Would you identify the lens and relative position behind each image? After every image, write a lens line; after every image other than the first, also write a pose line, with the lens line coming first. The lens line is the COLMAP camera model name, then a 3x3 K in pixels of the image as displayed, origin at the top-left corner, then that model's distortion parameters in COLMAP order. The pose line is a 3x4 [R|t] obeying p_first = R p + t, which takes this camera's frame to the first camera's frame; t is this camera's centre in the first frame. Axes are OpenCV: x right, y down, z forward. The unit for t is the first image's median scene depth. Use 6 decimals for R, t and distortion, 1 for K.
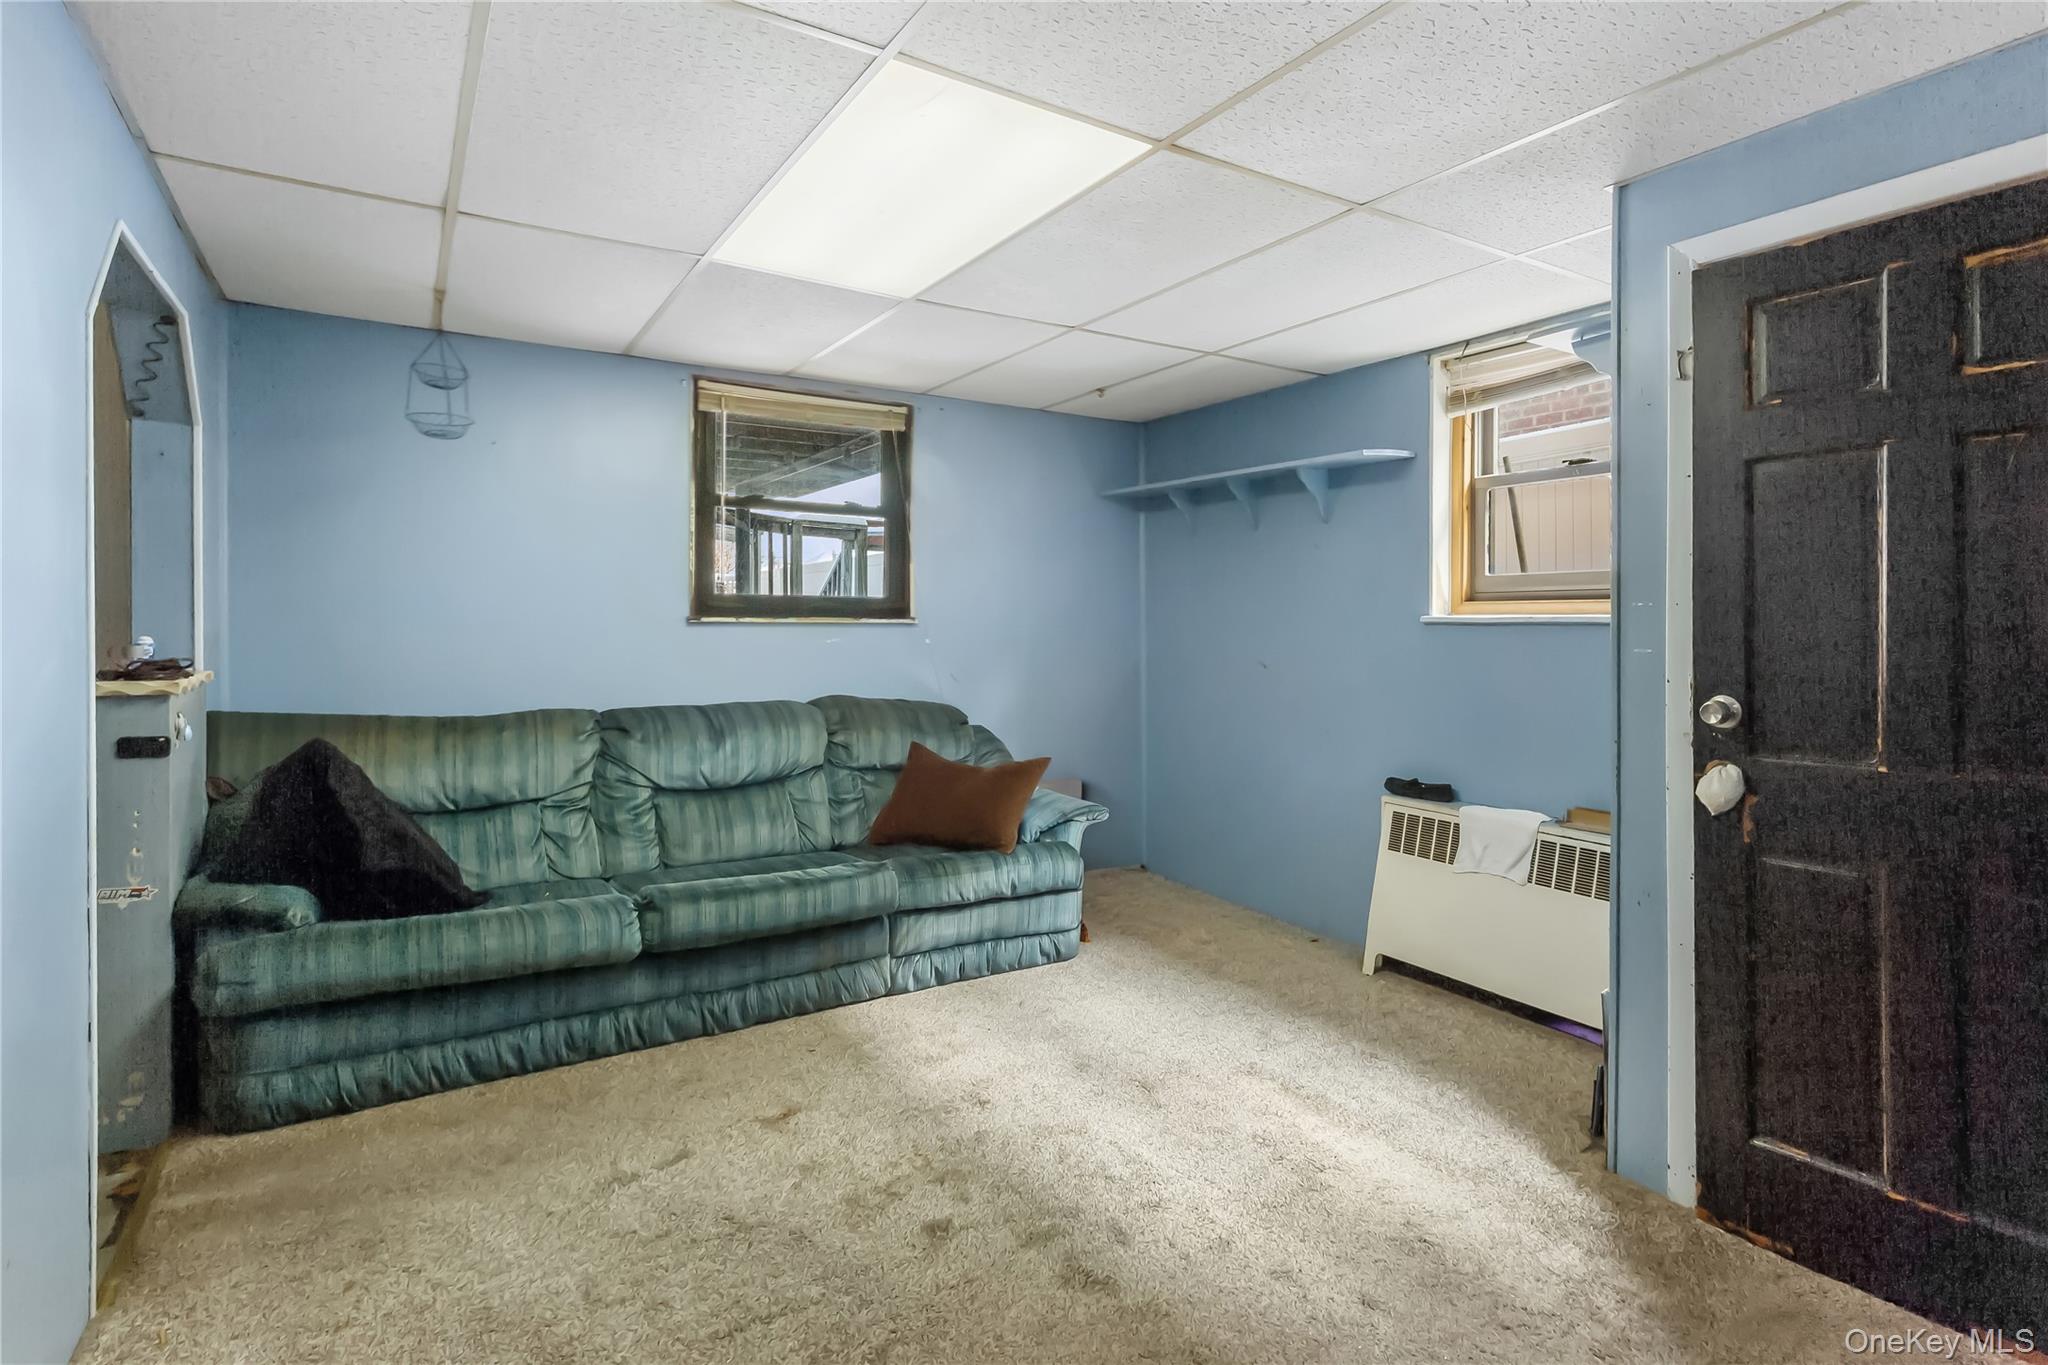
lens RADIAL K [[1035.5, 0, 1028.7], [0, 1035.5, 623.0], [0, 0, 1]] dist [0.001635, 0.000830]
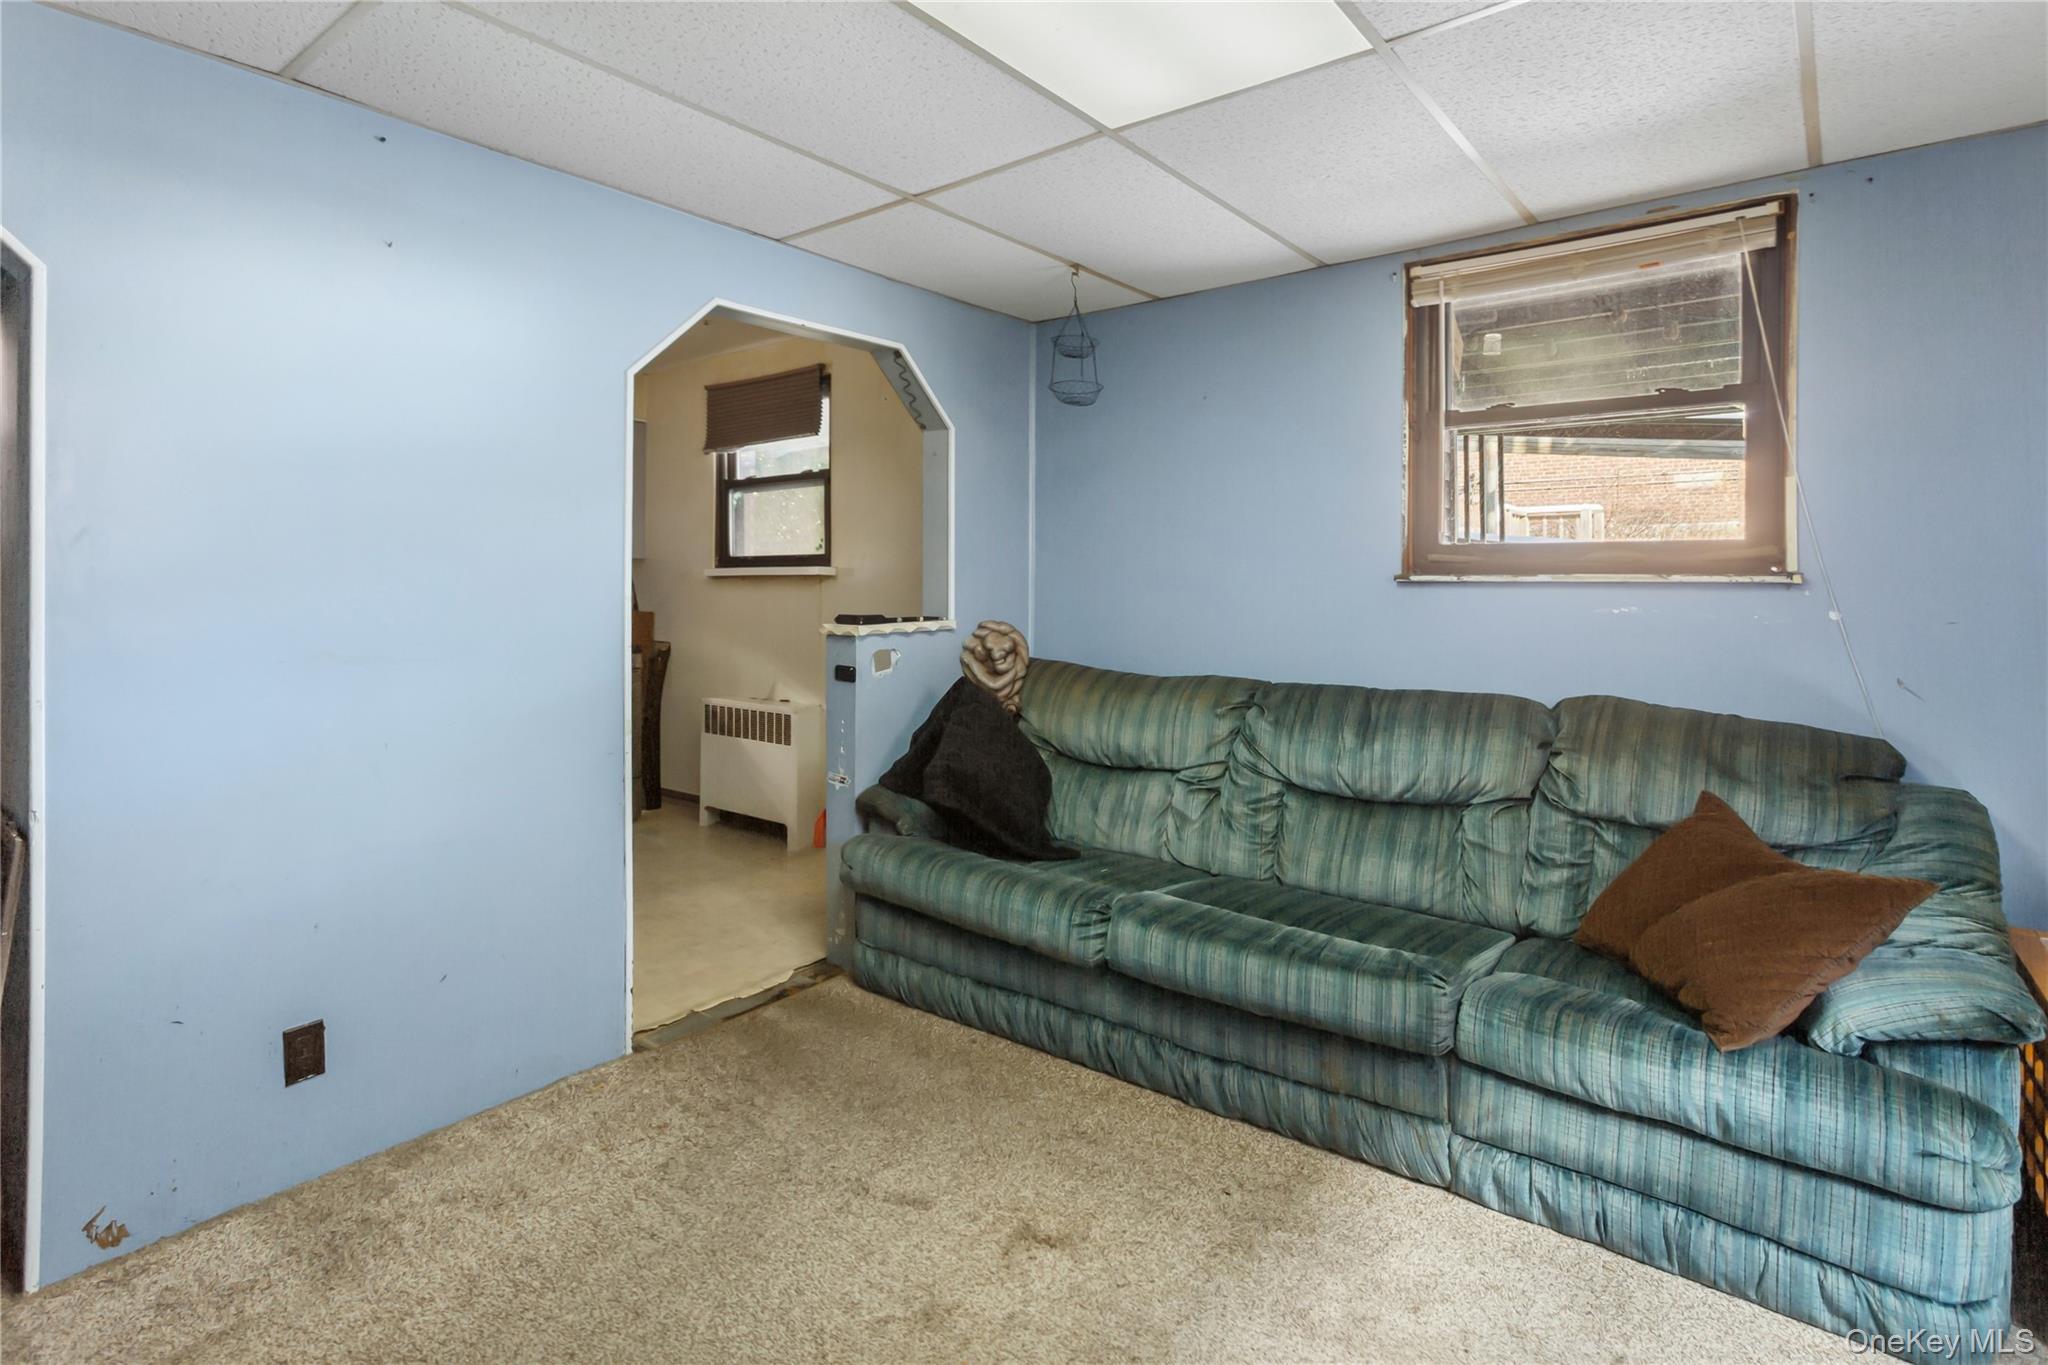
lens RADIAL K [[997.7, 0, 1028.6], [0, 997.7, 584.1], [0, 0, 1]] dist [-0.009571, 0.000651]
pose [[0.344970, -0.002753, -0.938610, 0.315538], [-0.003311, 0.999986, -0.004150, 0.005475], [0.938608, 0.004539, 0.344956, 0.541327]]
